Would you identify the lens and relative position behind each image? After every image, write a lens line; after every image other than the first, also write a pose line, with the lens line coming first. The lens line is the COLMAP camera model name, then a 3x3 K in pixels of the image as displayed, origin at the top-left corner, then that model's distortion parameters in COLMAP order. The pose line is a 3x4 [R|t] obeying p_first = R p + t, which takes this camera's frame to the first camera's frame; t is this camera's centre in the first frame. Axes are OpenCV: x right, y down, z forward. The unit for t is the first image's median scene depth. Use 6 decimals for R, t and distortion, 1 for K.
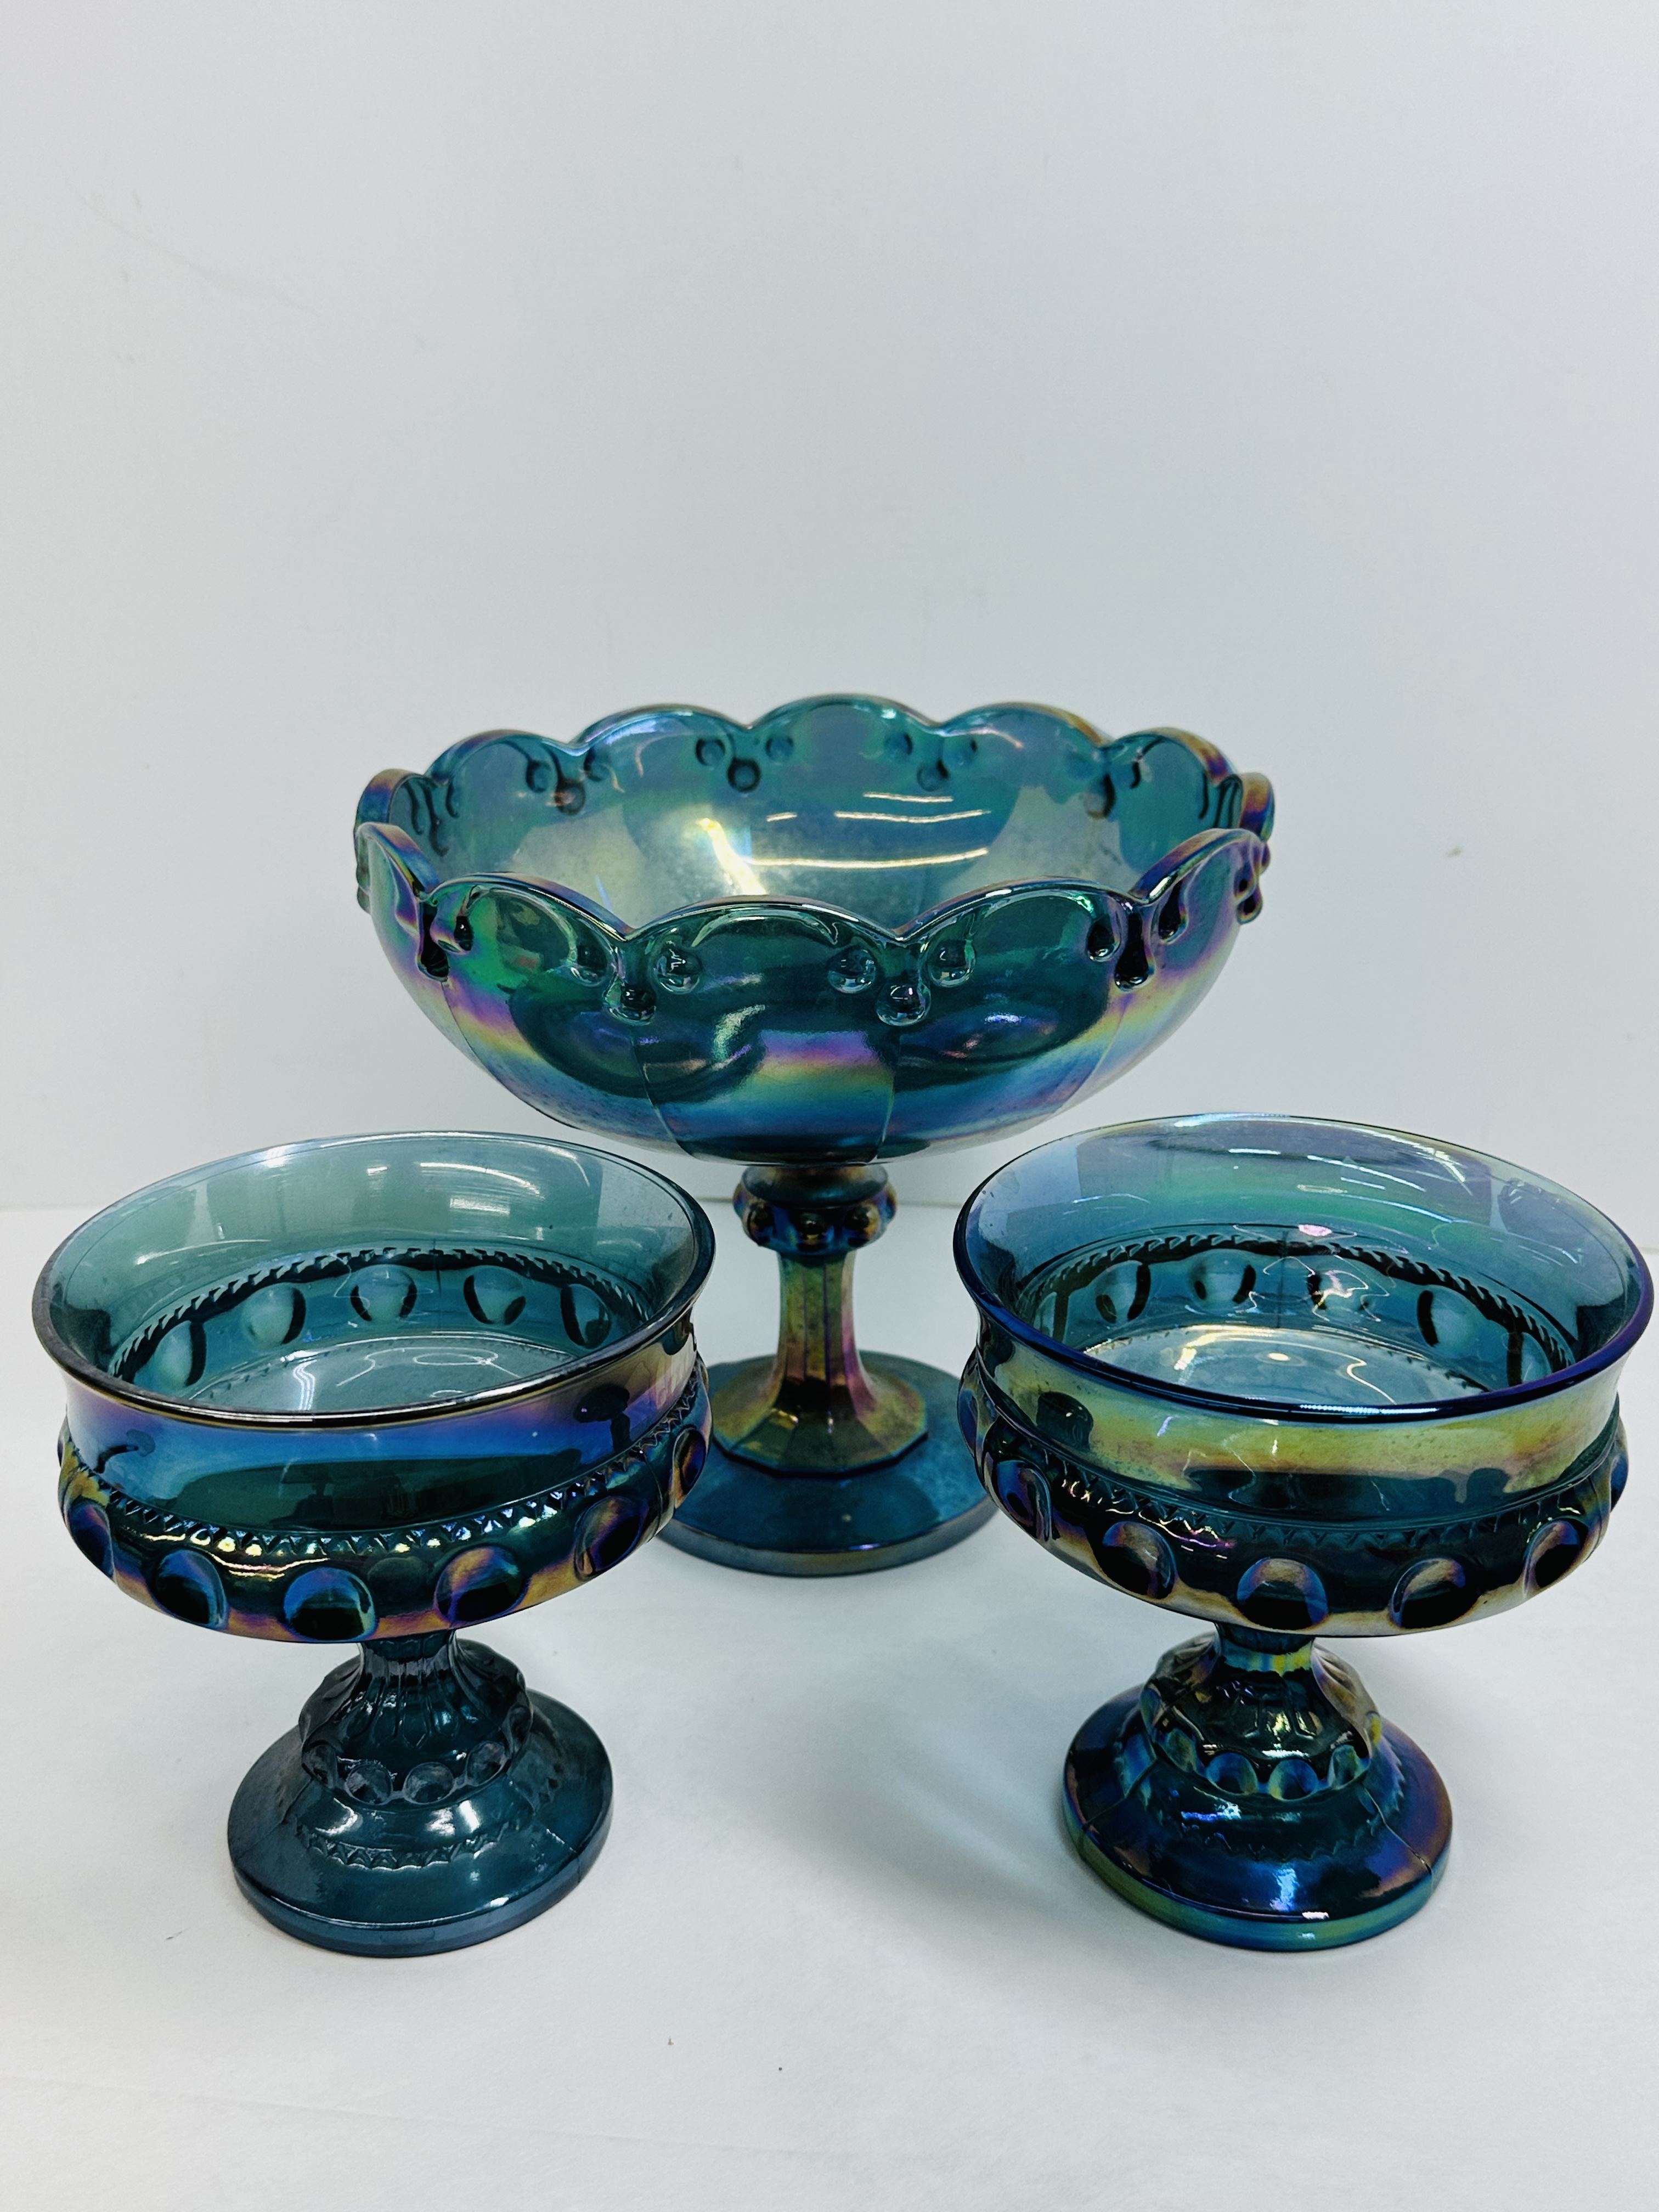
lens RADIAL K [[2234.6, 0, 829.5], [0, 2234.6, 1106.0], [0, 0, 1]] dist [0.183848, -0.475855]
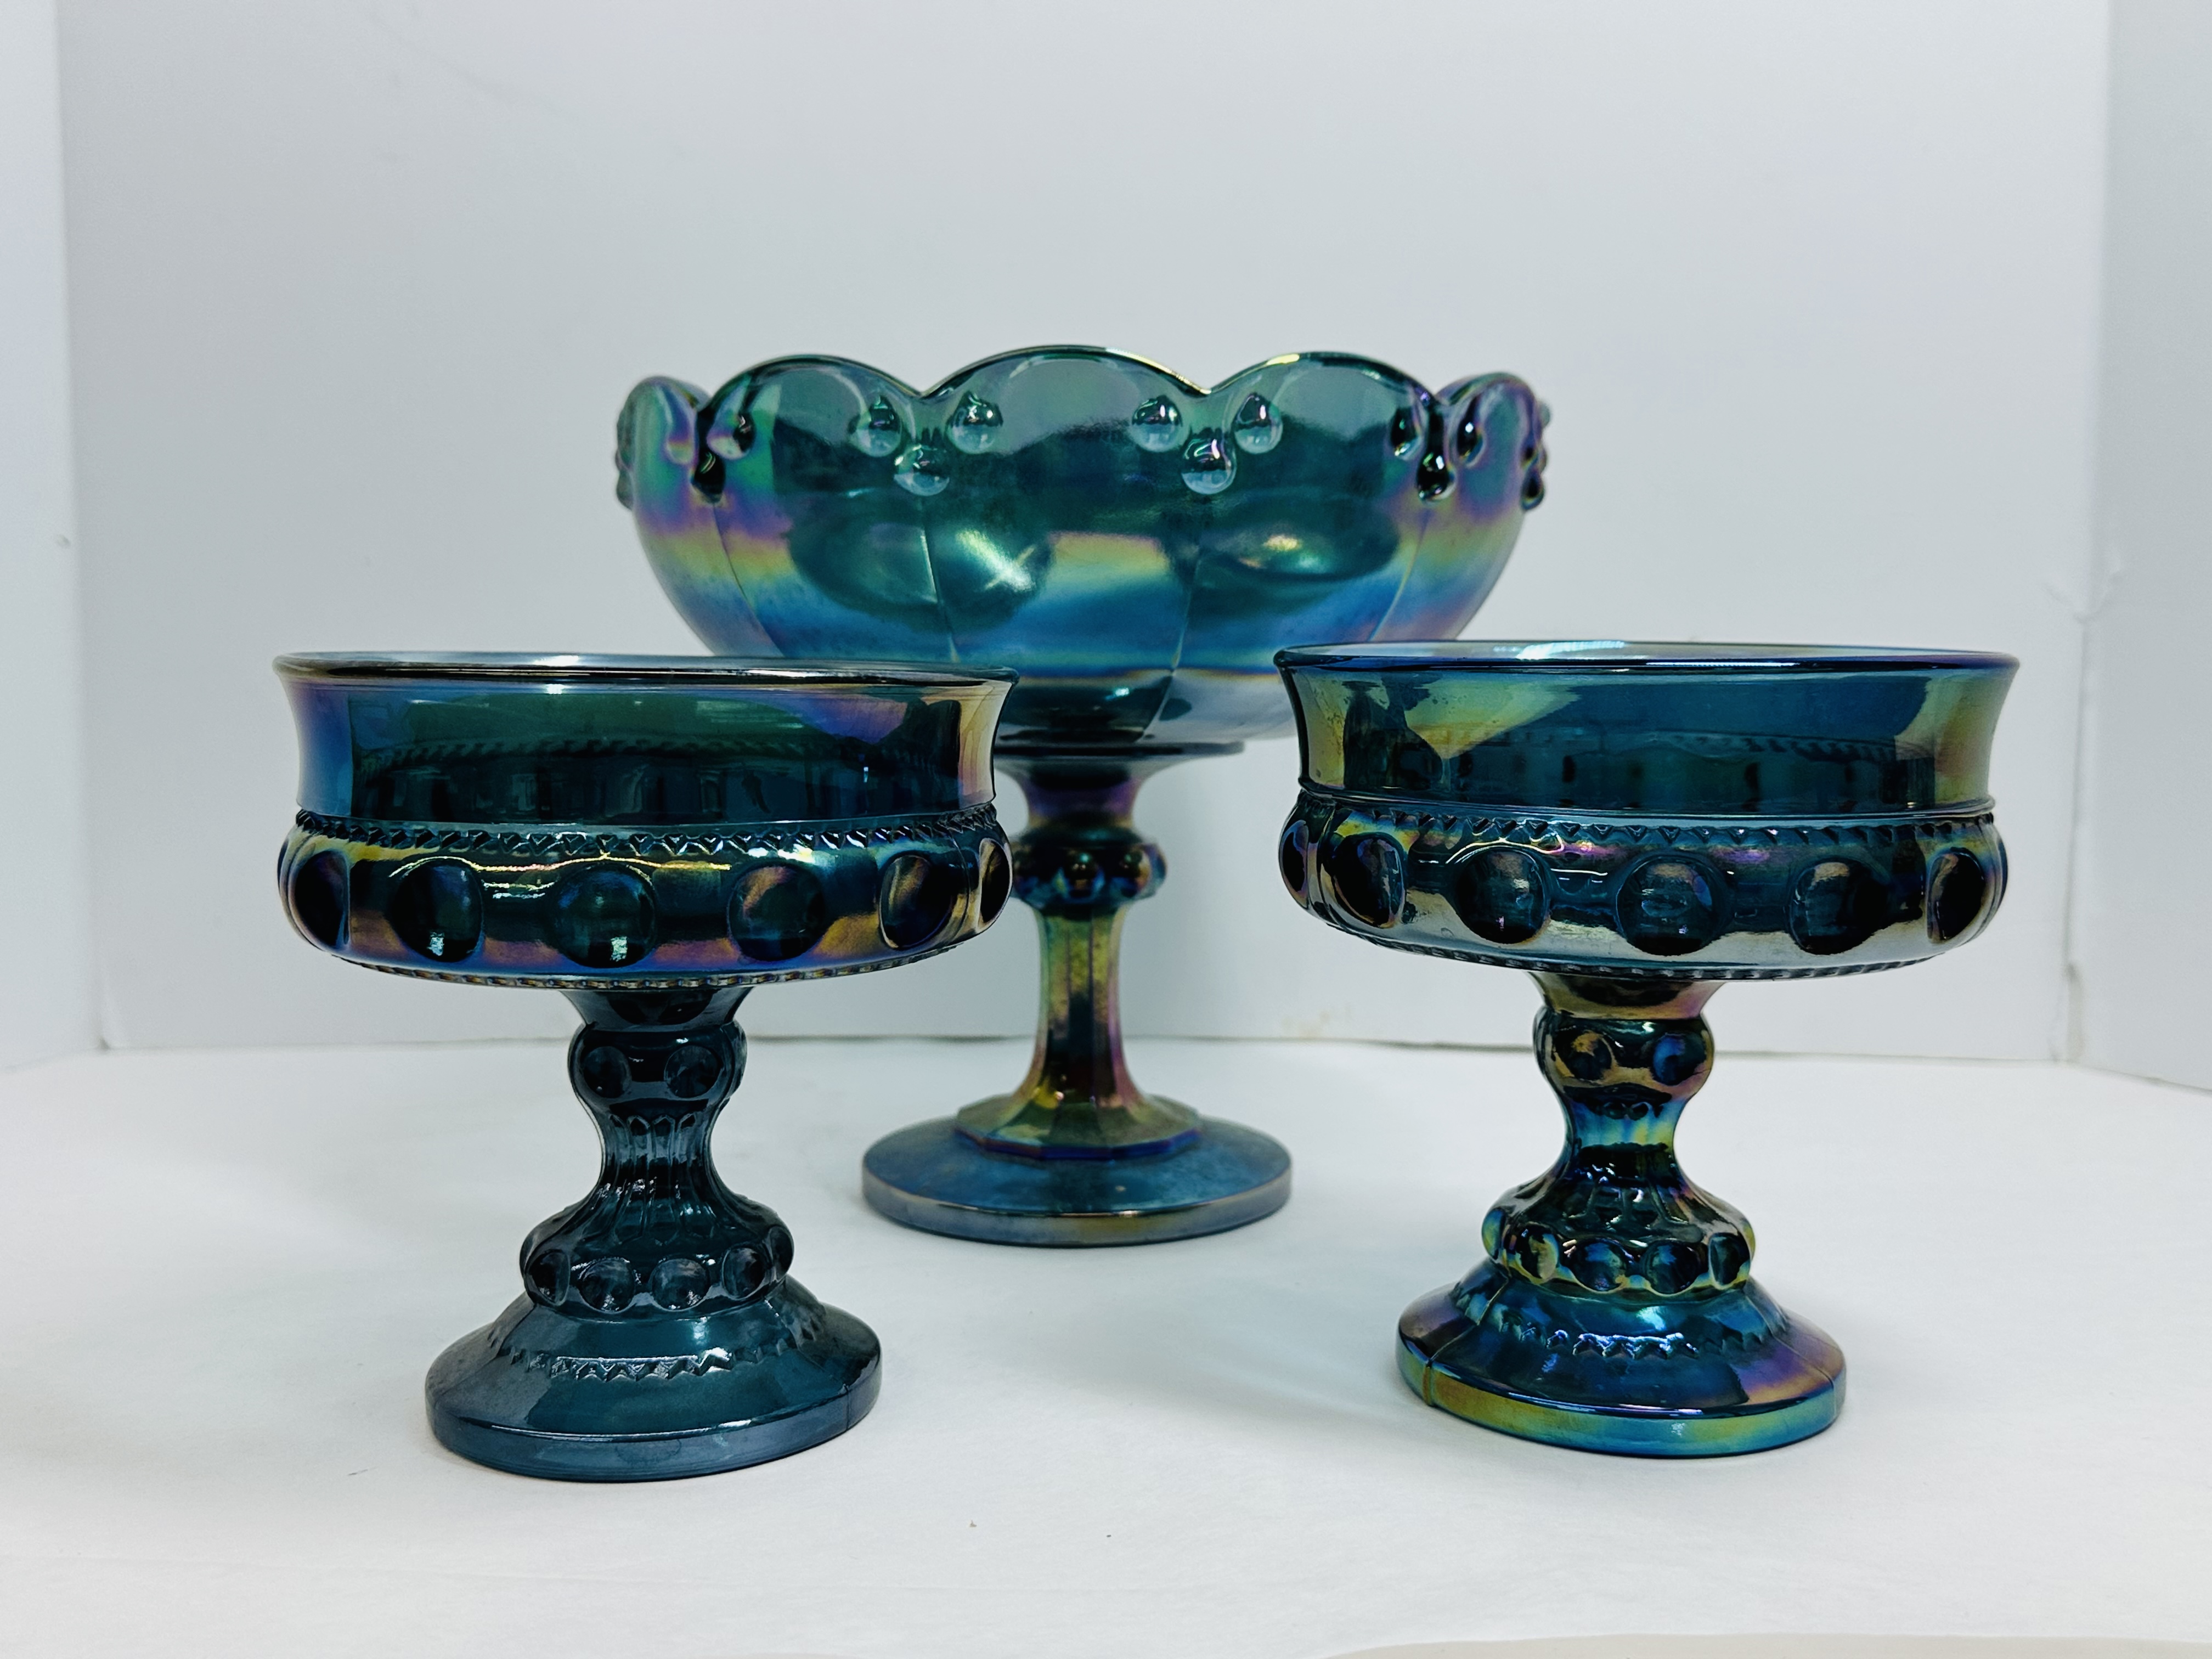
lens RADIAL K [[2234.6, 0, 1112.6], [0, 2234.6, 820.2], [0, 0, 1]] dist [0.183848, -0.475855]
pose [[0.997572, 0.009998, 0.068920, -0.067777], [0.010675, 0.955991, -0.293203, 0.352635], [-0.068819, 0.293227, 0.953563, 0.113162]]
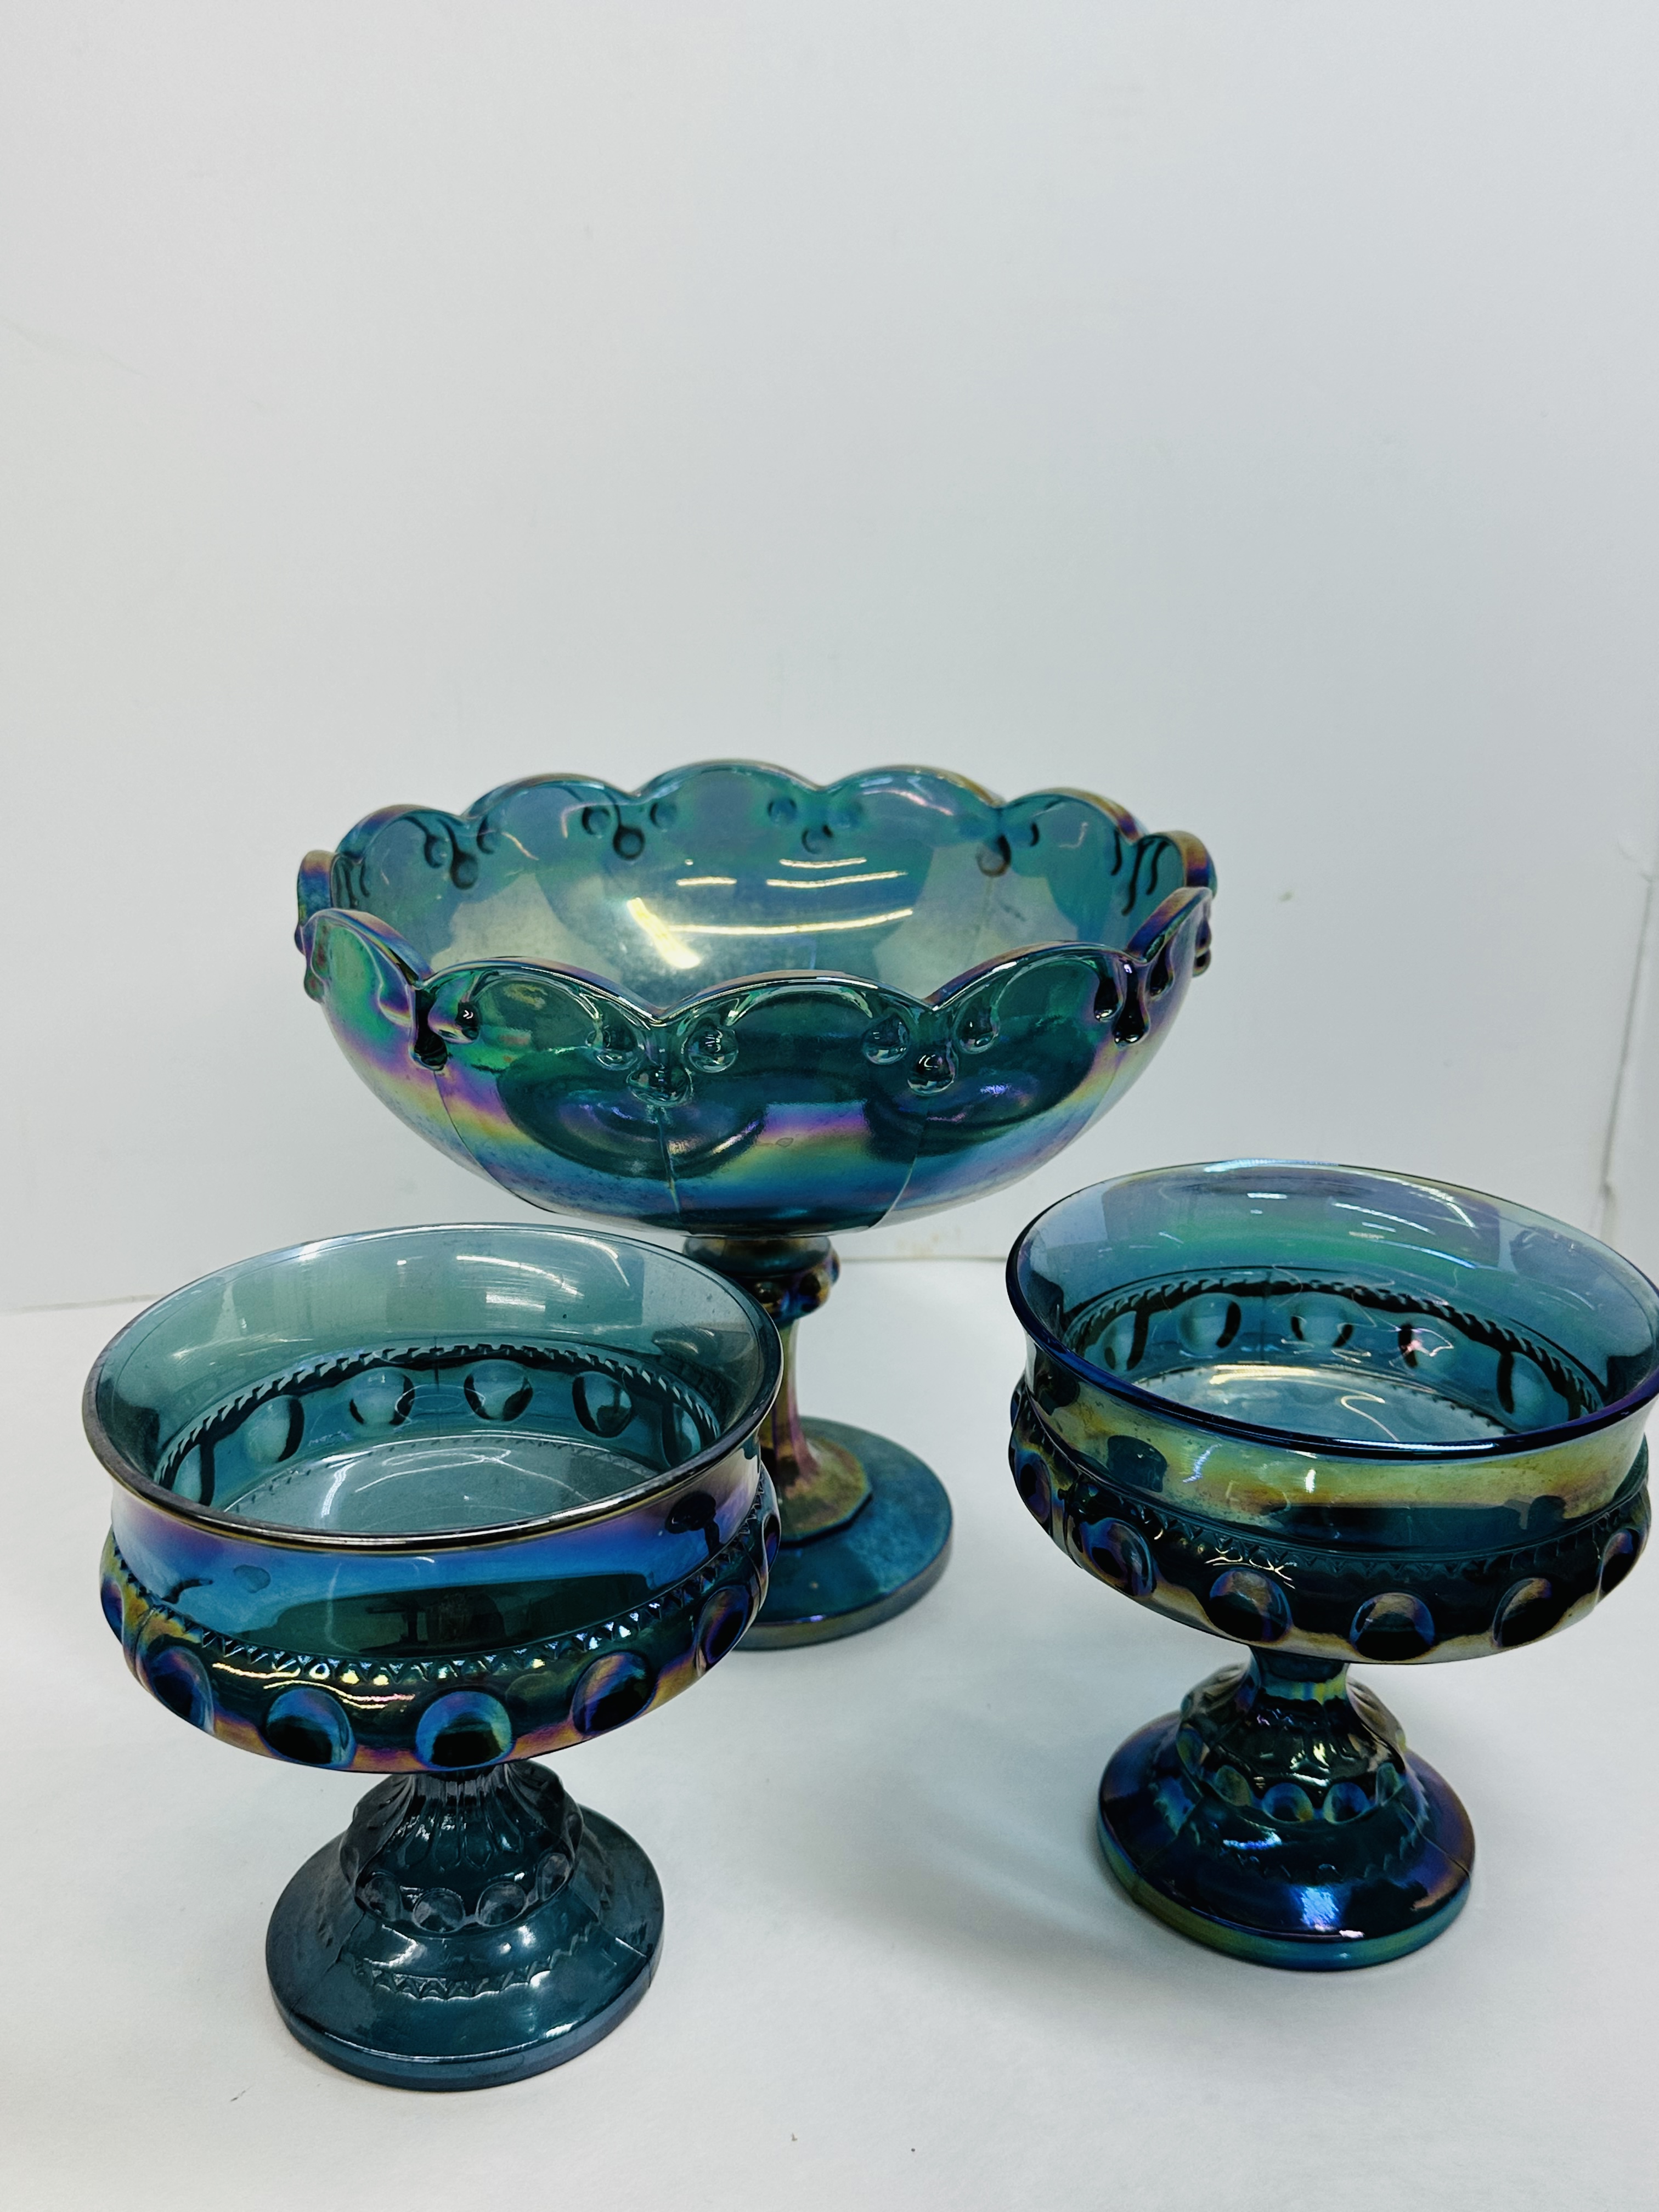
lens RADIAL K [[2234.6, 0, 829.5], [0, 2234.6, 1106.0], [0, 0, 1]] dist [0.183848, -0.475855]
pose [[0.980546, -0.051176, 0.189501, -0.188531], [0.054484, 0.998439, -0.012281, -0.018839], [-0.188577, 0.022367, 0.981804, 0.017076]]
